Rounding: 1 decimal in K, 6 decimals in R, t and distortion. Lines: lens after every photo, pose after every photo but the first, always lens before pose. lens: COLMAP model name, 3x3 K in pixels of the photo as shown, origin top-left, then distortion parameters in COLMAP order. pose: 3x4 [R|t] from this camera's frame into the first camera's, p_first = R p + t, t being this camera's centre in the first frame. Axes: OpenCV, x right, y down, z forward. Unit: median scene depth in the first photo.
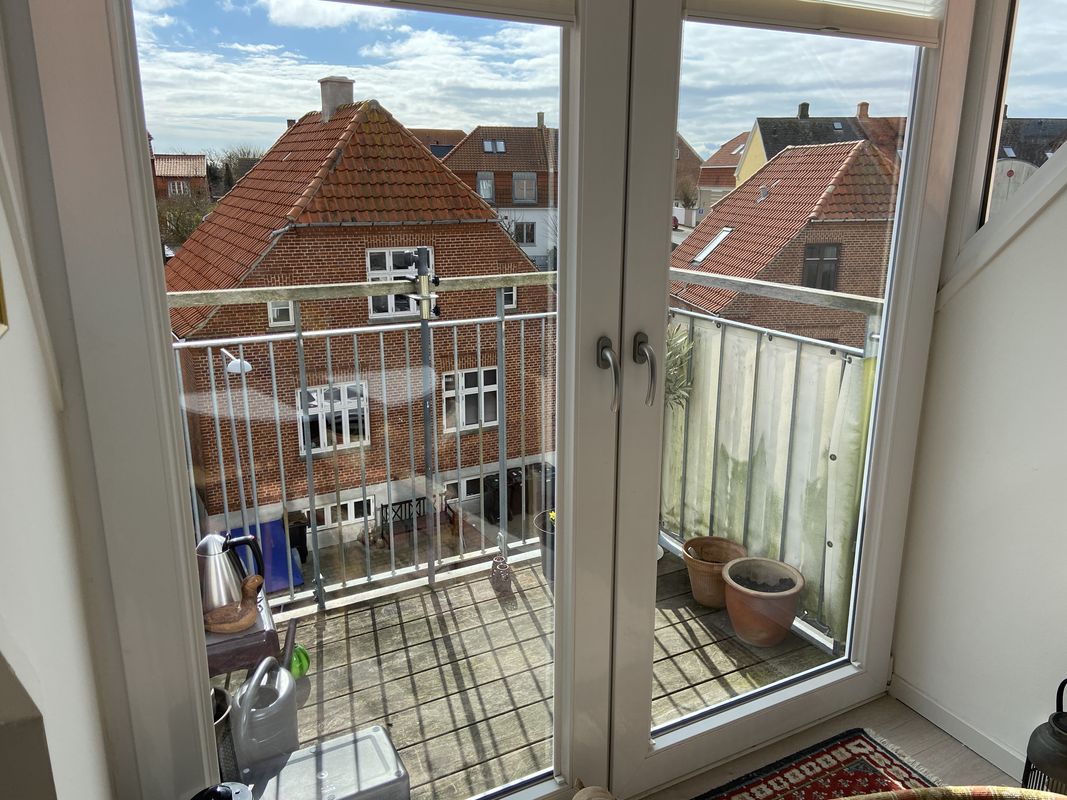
lens RADIAL K [[800.9, 0, 539.6], [0, 800.9, 386.0], [0, 0, 1]] dist [0.127932, -0.163032]
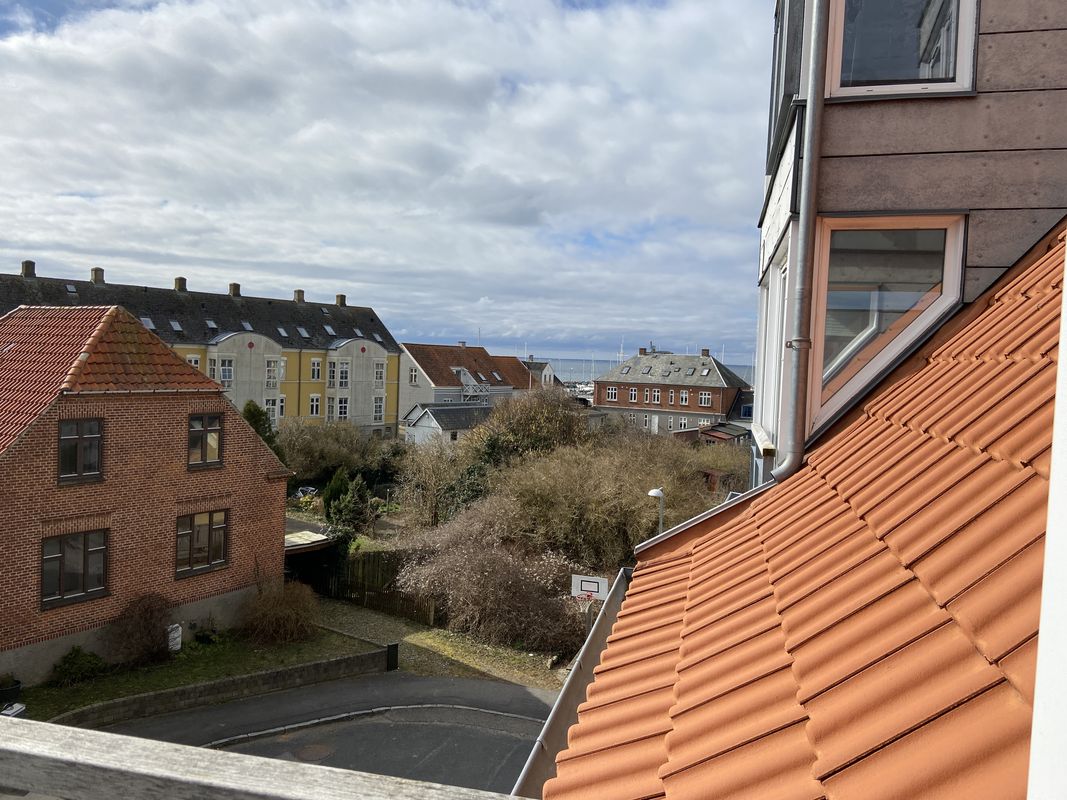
lens RADIAL K [[800.9, 0, 539.6], [0, 800.9, 386.0], [0, 0, 1]] dist [0.127932, -0.163032]
pose [[0.652509, -0.009446, 0.757722, 0.009324], [0.158845, 0.979412, -0.124579, -0.020105], [-0.740945, 0.201649, 0.640576, 0.069394]]
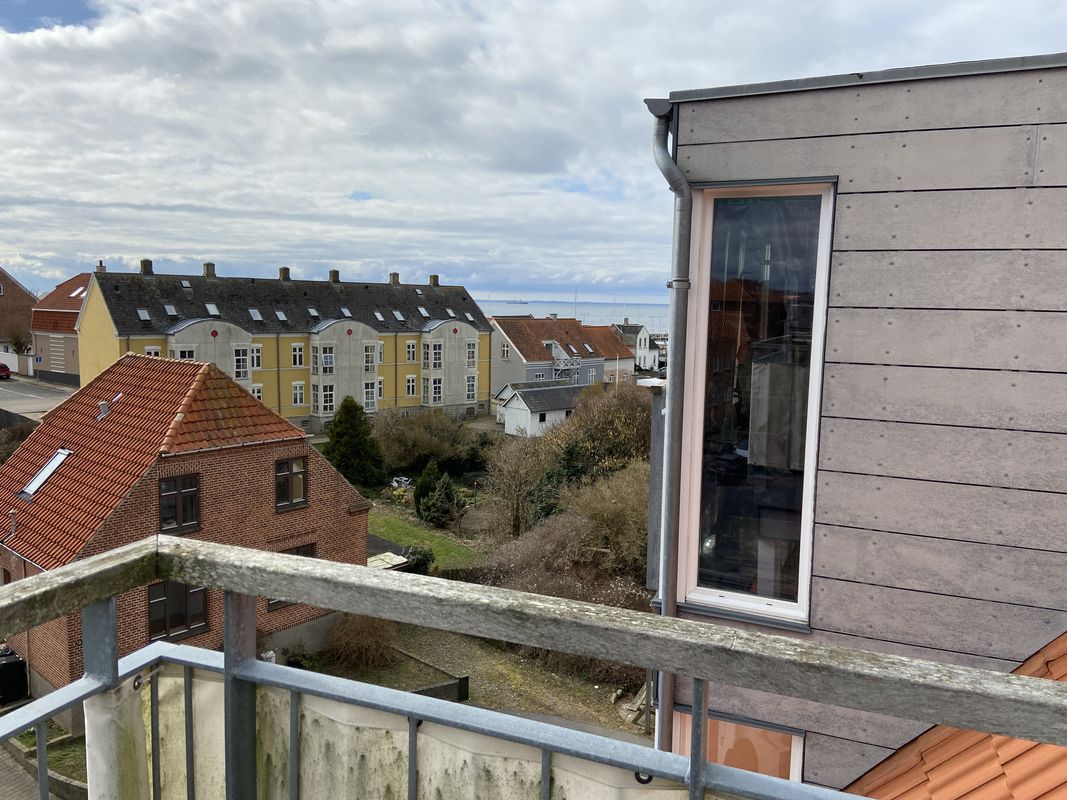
lens RADIAL K [[800.9, 0, 539.6], [0, 800.9, 386.0], [0, 0, 1]] dist [0.127932, -0.163032]
pose [[0.741453, -0.060768, 0.668247, 0.027218], [0.155338, 0.984382, -0.082839, -0.105492], [-0.652776, 0.165225, 0.739313, 0.013035]]
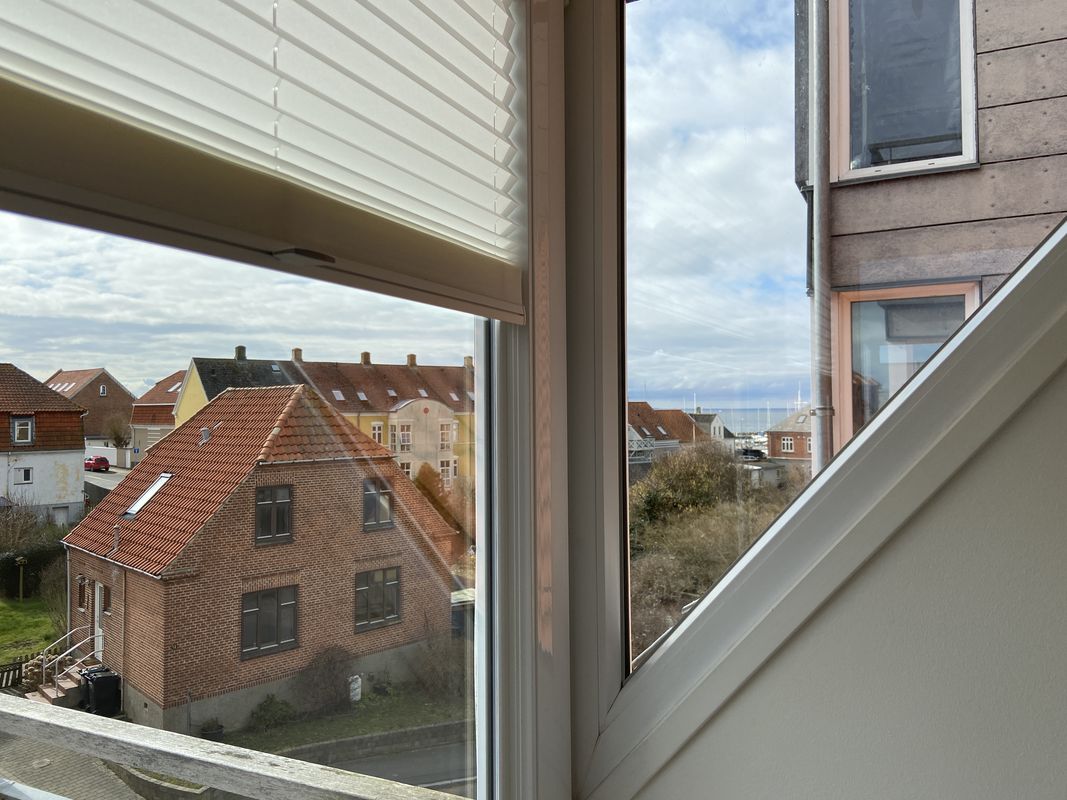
lens RADIAL K [[802.6, 0, 530.4], [0, 802.6, 383.2], [0, 0, 1]] dist [0.116297, -0.135246]
pose [[0.802117, 0.007544, 0.597119, 0.013399], [0.161955, 0.959697, -0.229680, -0.017240], [-0.574786, 0.280936, 0.768567, 0.041222]]
